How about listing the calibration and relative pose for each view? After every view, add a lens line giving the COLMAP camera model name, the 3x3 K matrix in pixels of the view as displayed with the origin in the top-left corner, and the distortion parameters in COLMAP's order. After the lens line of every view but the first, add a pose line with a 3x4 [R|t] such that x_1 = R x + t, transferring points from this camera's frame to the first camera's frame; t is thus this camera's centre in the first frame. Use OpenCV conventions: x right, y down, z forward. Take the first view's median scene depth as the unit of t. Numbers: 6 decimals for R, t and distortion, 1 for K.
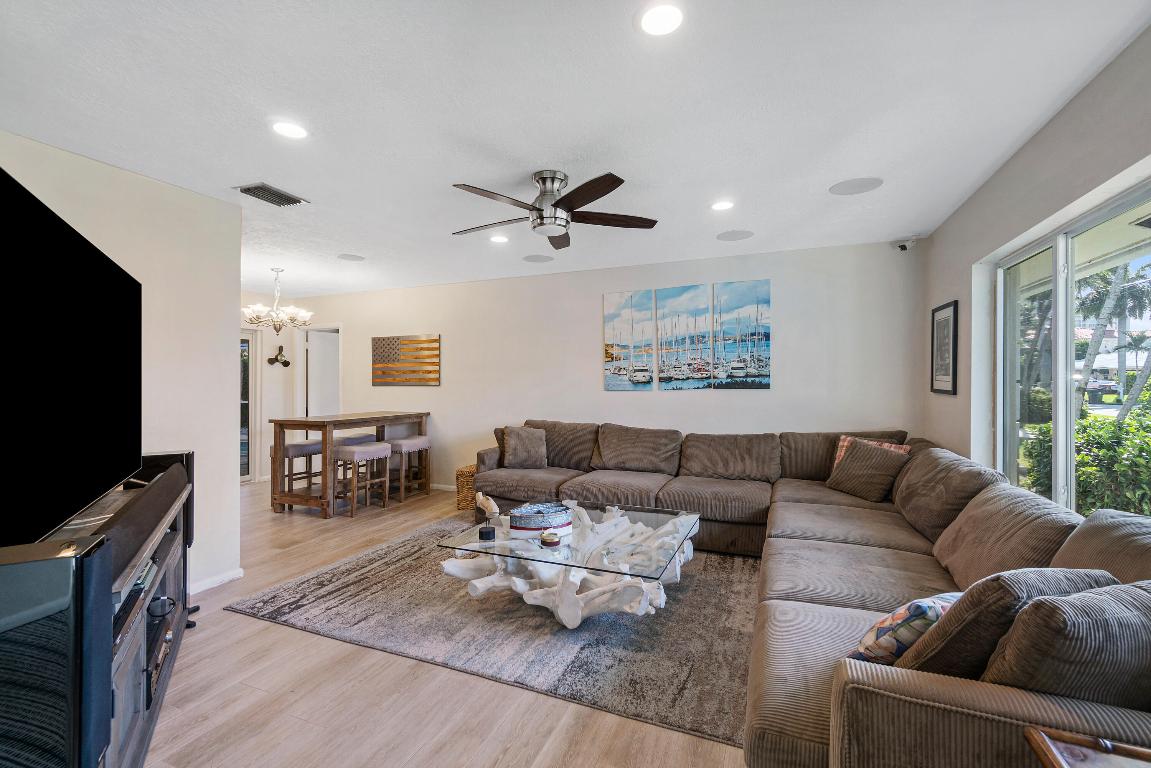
lens RADIAL K [[500.9, 0, 586.4], [0, 500.9, 374.2], [0, 0, 1]] dist [-0.010212, 0.001380]
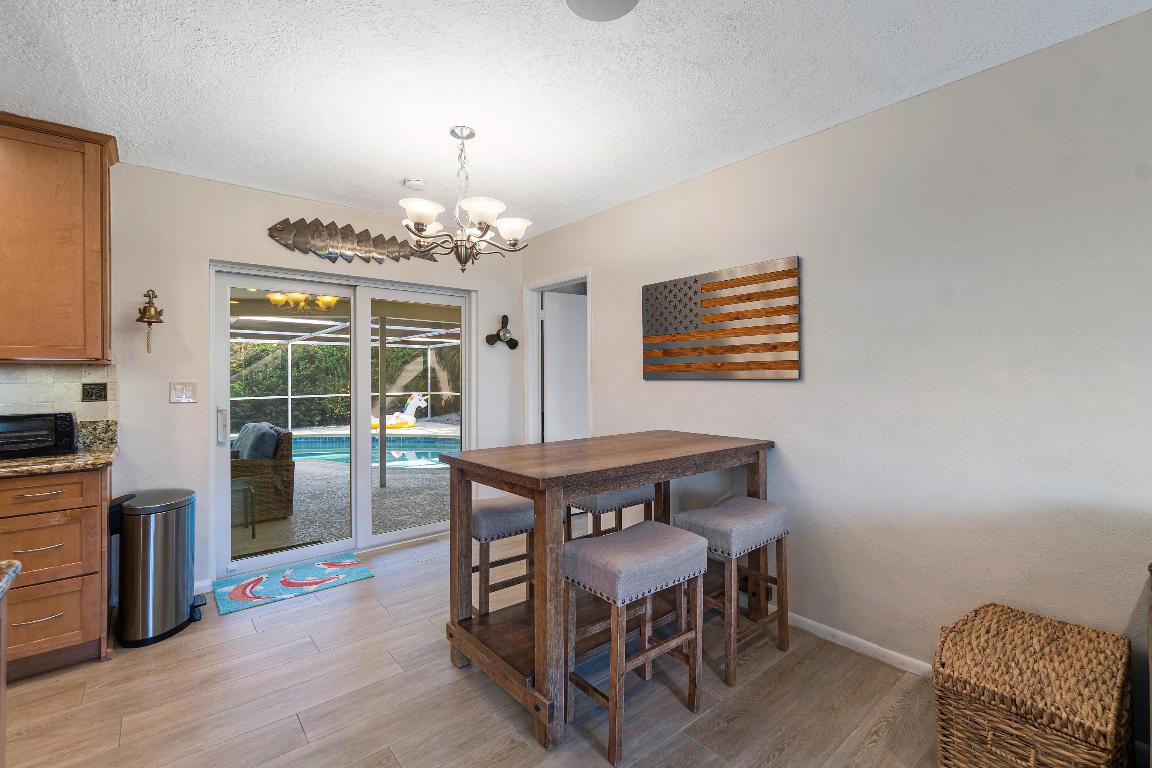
lens RADIAL K [[501.3, 0, 575.5], [0, 501.3, 382.0], [0, 0, 1]] dist [-0.010212, 0.001380]
pose [[0.877994, 0.006076, -0.478633, -0.271776], [0.007057, 0.999646, 0.025634, 0.013941], [0.478620, -0.025884, 0.877641, 0.574232]]
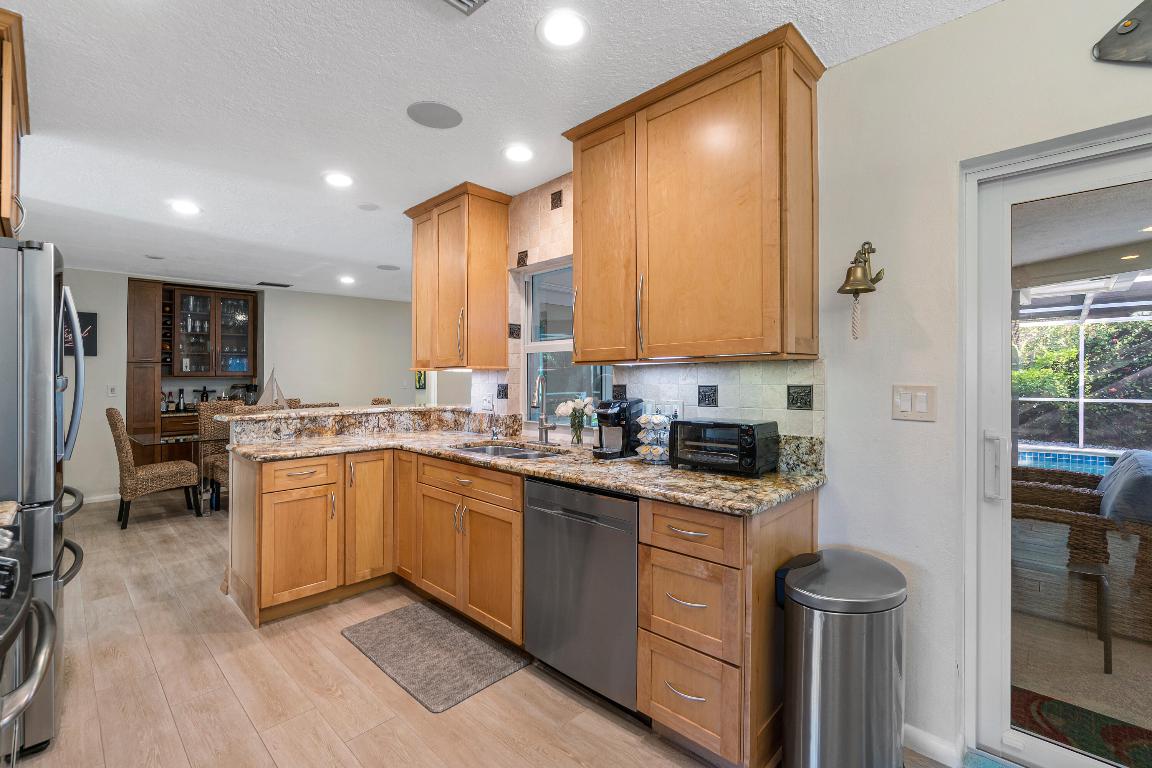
lens RADIAL K [[501.3, 0, 559.9], [0, 501.3, 374.1], [0, 0, 1]] dist [-0.010212, 0.001380]
pose [[-0.402114, 0.008586, -0.915549, -0.501038], [0.018982, 0.999819, 0.001039, 0.012546], [0.915393, -0.016961, -0.402204, 0.751795]]
